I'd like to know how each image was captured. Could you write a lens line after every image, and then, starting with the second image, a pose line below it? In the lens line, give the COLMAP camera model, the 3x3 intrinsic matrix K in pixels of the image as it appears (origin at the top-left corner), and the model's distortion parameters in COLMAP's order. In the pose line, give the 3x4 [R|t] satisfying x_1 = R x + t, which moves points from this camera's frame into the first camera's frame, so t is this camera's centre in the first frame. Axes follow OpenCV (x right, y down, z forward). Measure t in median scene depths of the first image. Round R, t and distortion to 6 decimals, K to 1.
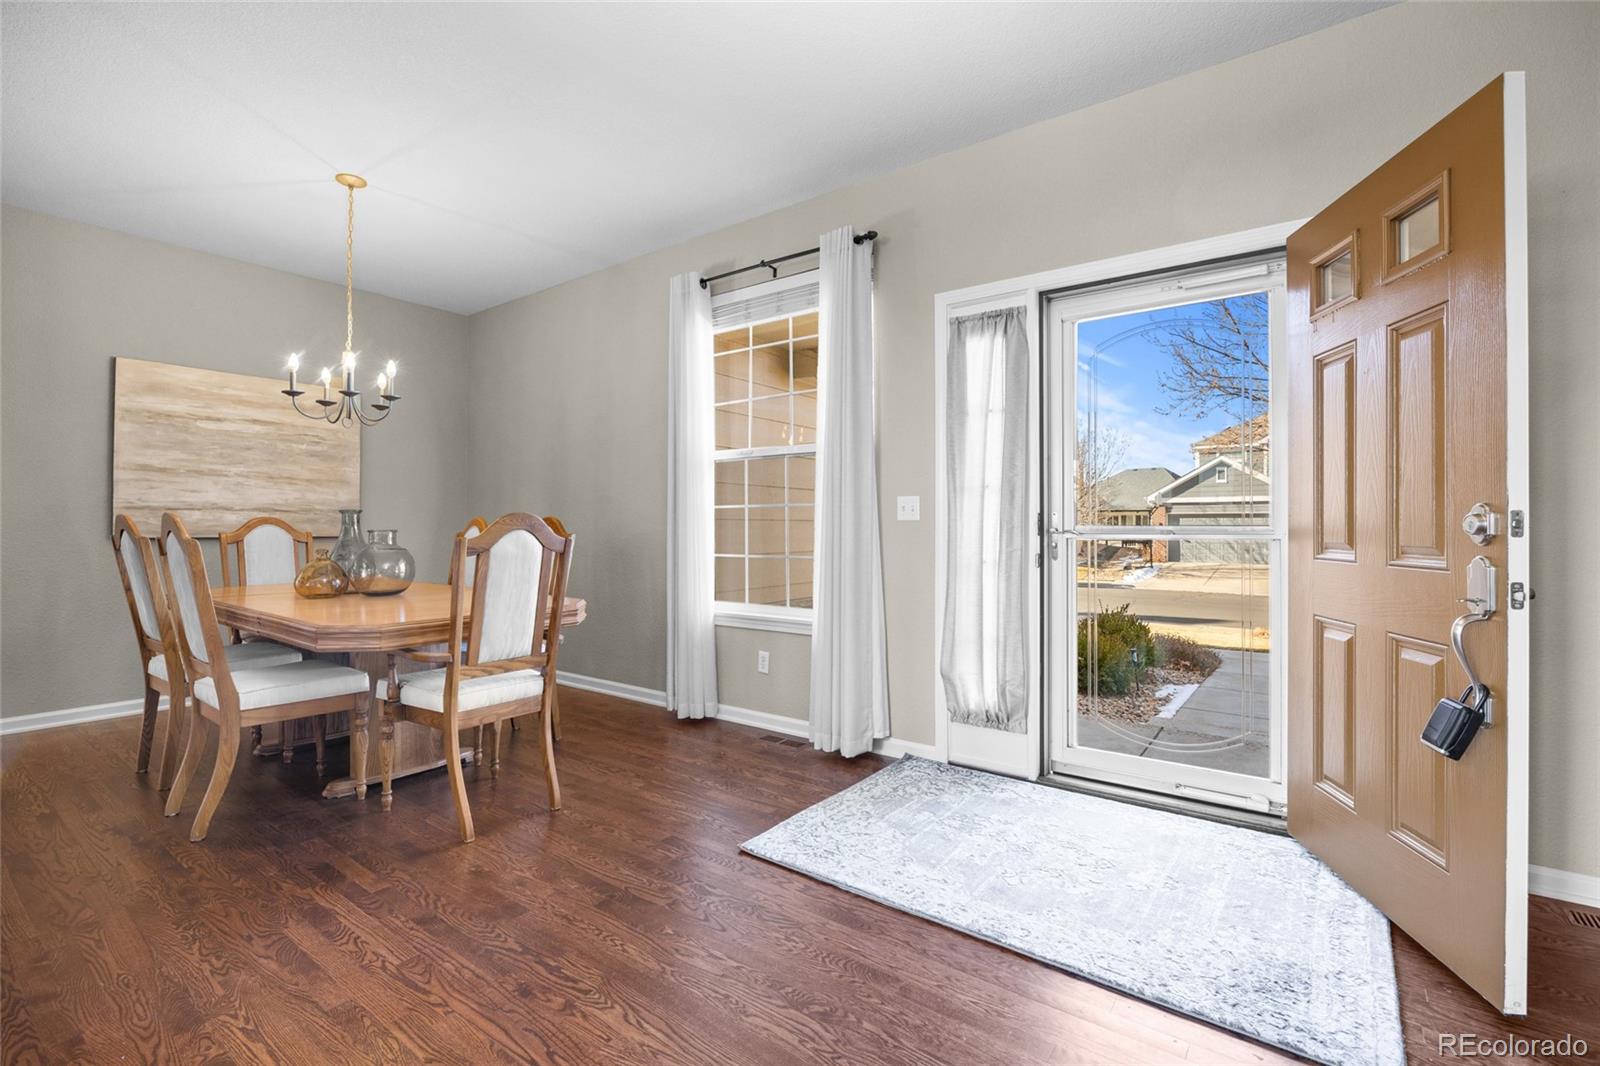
lens RADIAL K [[730.2, 0, 799.2], [0, 730.2, 521.4], [0, 0, 1]] dist [-0.012949, 0.001898]
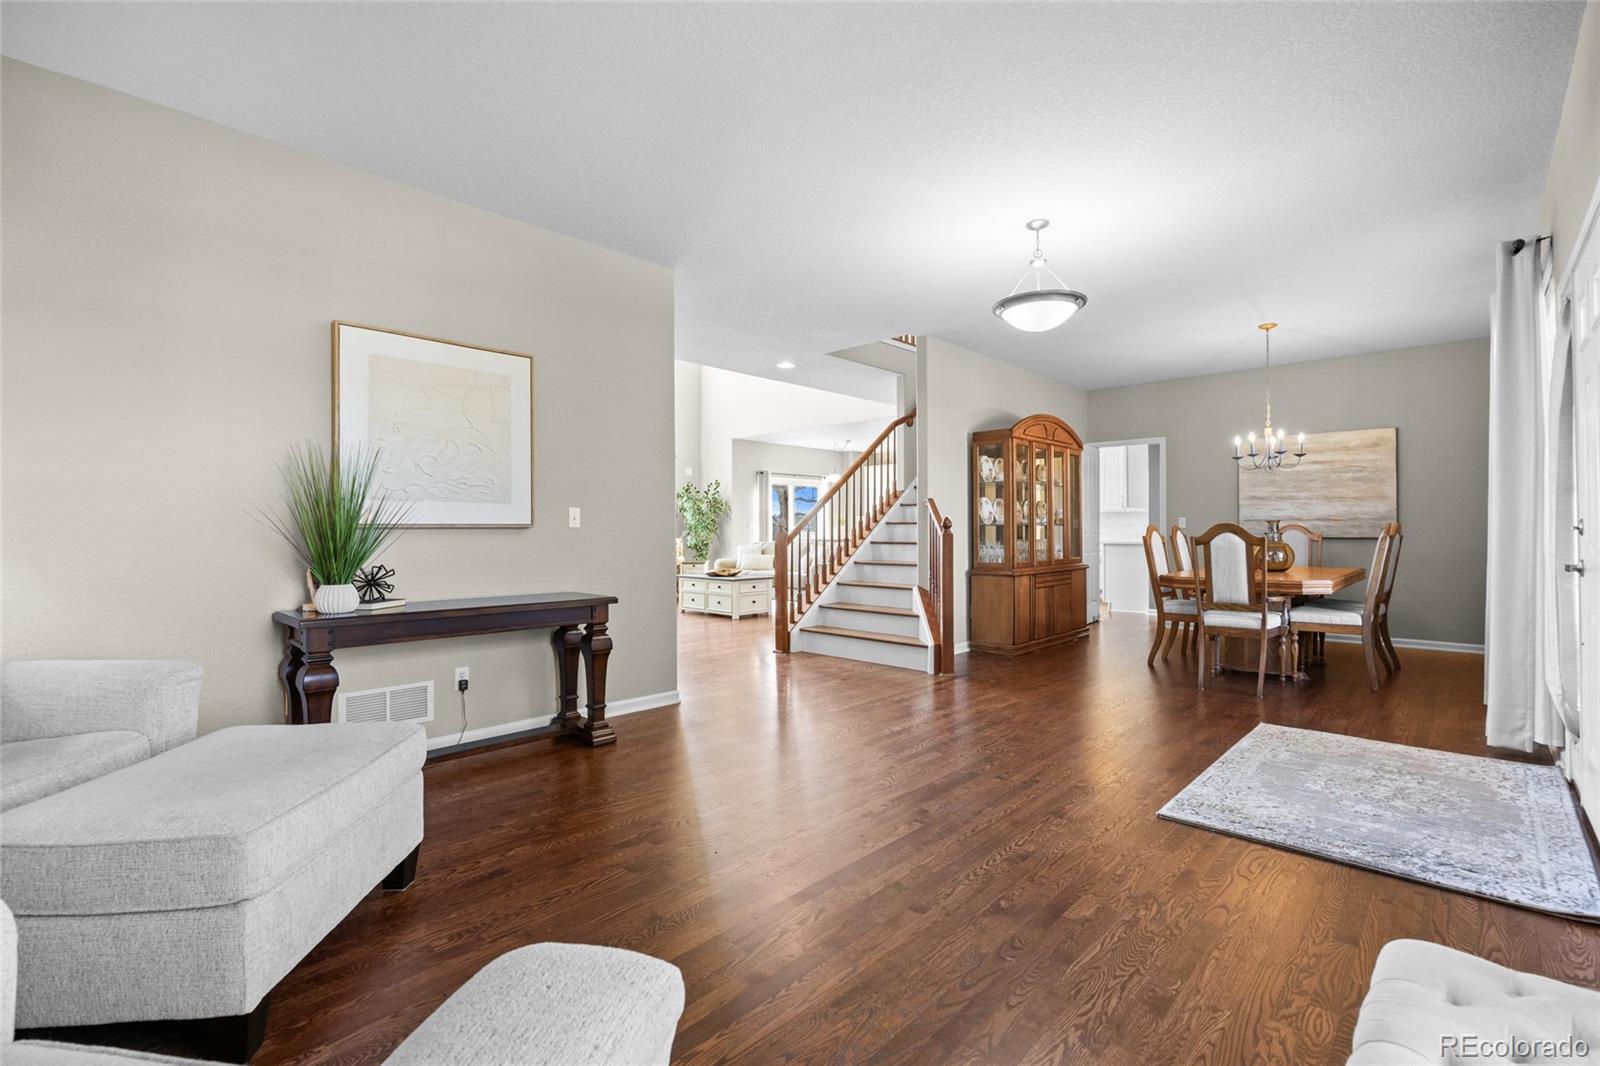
lens RADIAL K [[730.2, 0, 799.0], [0, 730.2, 526.9], [0, 0, 1]] dist [-0.012949, 0.001898]
pose [[-0.115726, -0.005370, -0.993267, 0.963595], [0.006845, 0.999957, -0.006203, 0.001643], [0.993258, -0.007517, -0.115685, 0.088654]]
